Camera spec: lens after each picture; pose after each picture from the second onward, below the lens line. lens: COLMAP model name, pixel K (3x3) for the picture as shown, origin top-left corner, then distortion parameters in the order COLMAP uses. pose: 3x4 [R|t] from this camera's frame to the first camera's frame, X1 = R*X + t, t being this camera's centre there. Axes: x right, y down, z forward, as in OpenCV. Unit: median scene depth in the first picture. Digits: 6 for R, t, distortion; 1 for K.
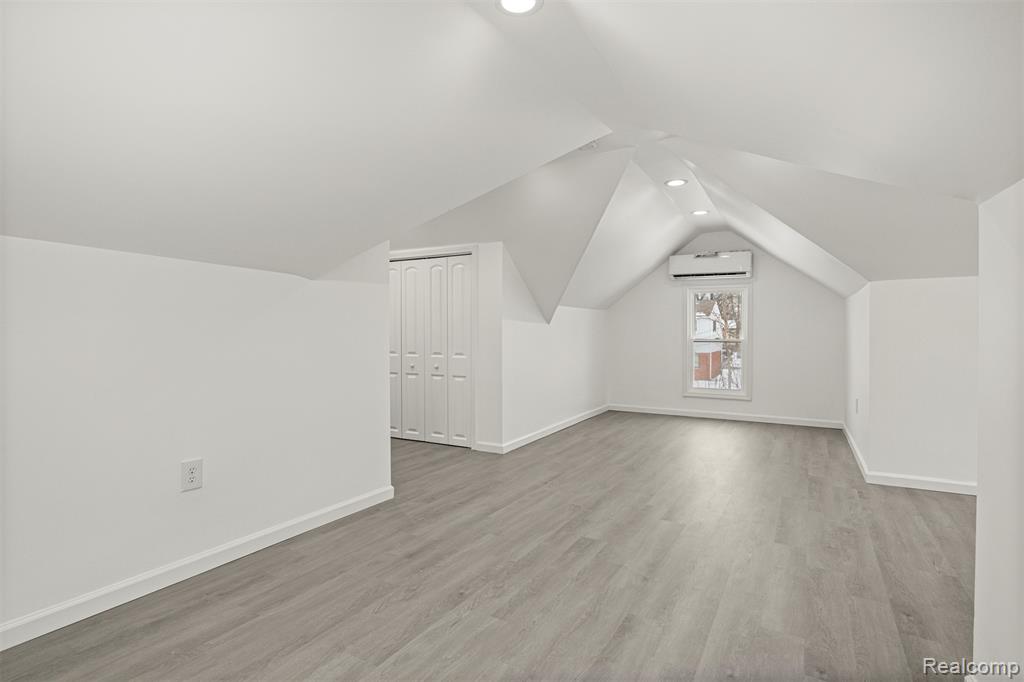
lens RADIAL K [[513.2, 0, 512.0], [0, 513.2, 341.0], [0, 0, 1]] dist [0.001011, -0.000138]
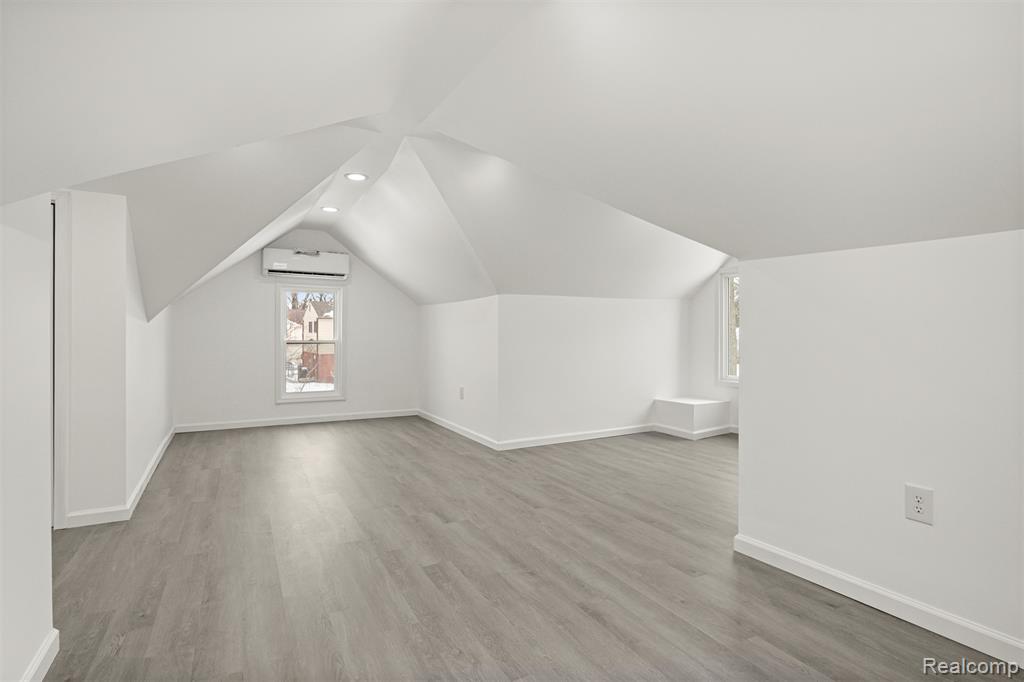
lens RADIAL K [[513.7, 0, 508.8], [0, 513.7, 333.1], [0, 0, 1]] dist [-0.004665, 0.000418]
pose [[0.529846, -0.001341, 0.848093, -0.459243], [0.014646, 0.999864, -0.007569, -0.009304], [-0.847967, 0.016431, 0.529794, 0.348414]]
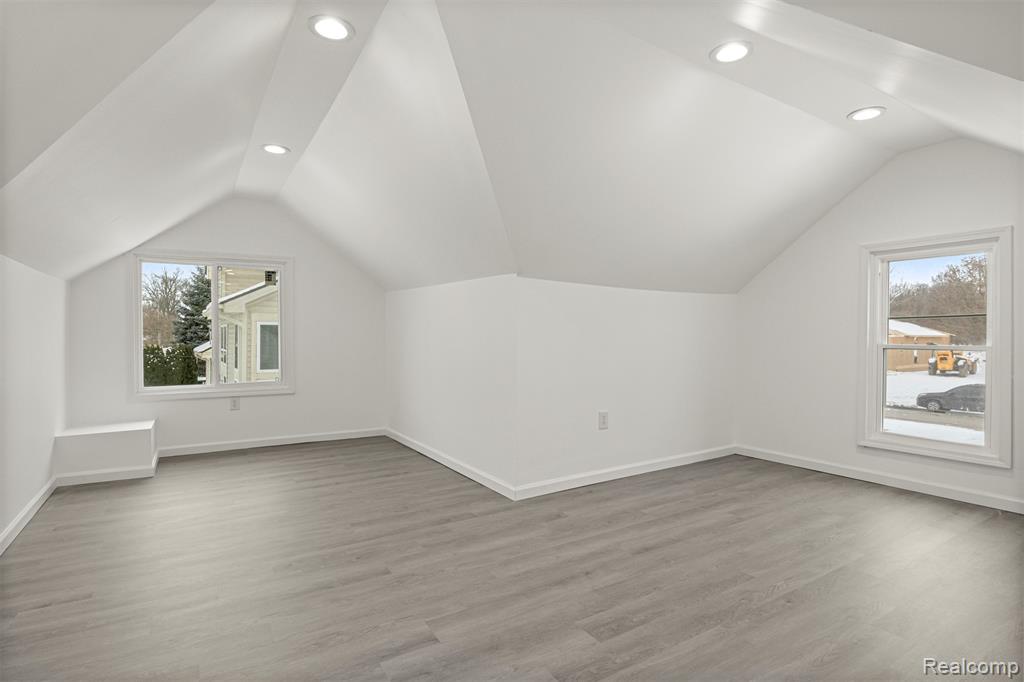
lens RADIAL K [[509.1, 0, 512.0], [0, 509.1, 341.0], [0, 0, 1]] dist [-0.005211, -0.000434]
pose [[-0.881246, -0.006245, 0.472617, -0.059068], [0.004126, 0.999773, 0.020905, -0.013996], [-0.472641, 0.020372, -0.881020, 1.402982]]
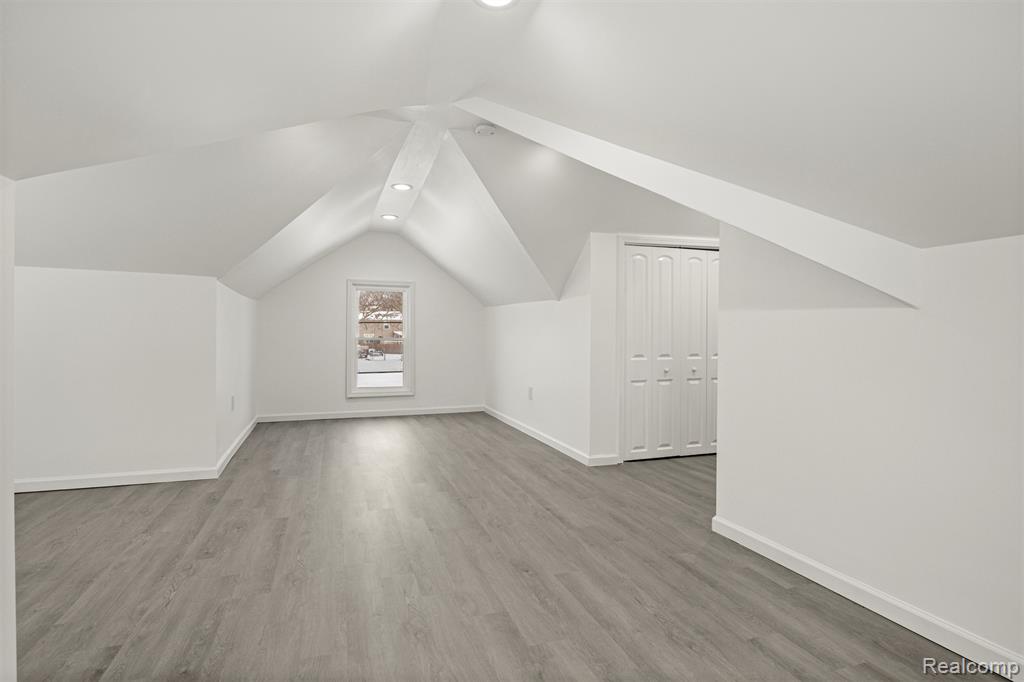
lens RADIAL K [[513.7, 0, 508.8], [0, 513.7, 333.1], [0, 0, 1]] dist [-0.004665, 0.000418]
pose [[-0.658361, -0.005698, -0.752681, 0.883678], [-0.018217, 0.999799, 0.008366, -0.023572], [0.752482, 0.019220, -0.658332, 1.776499]]
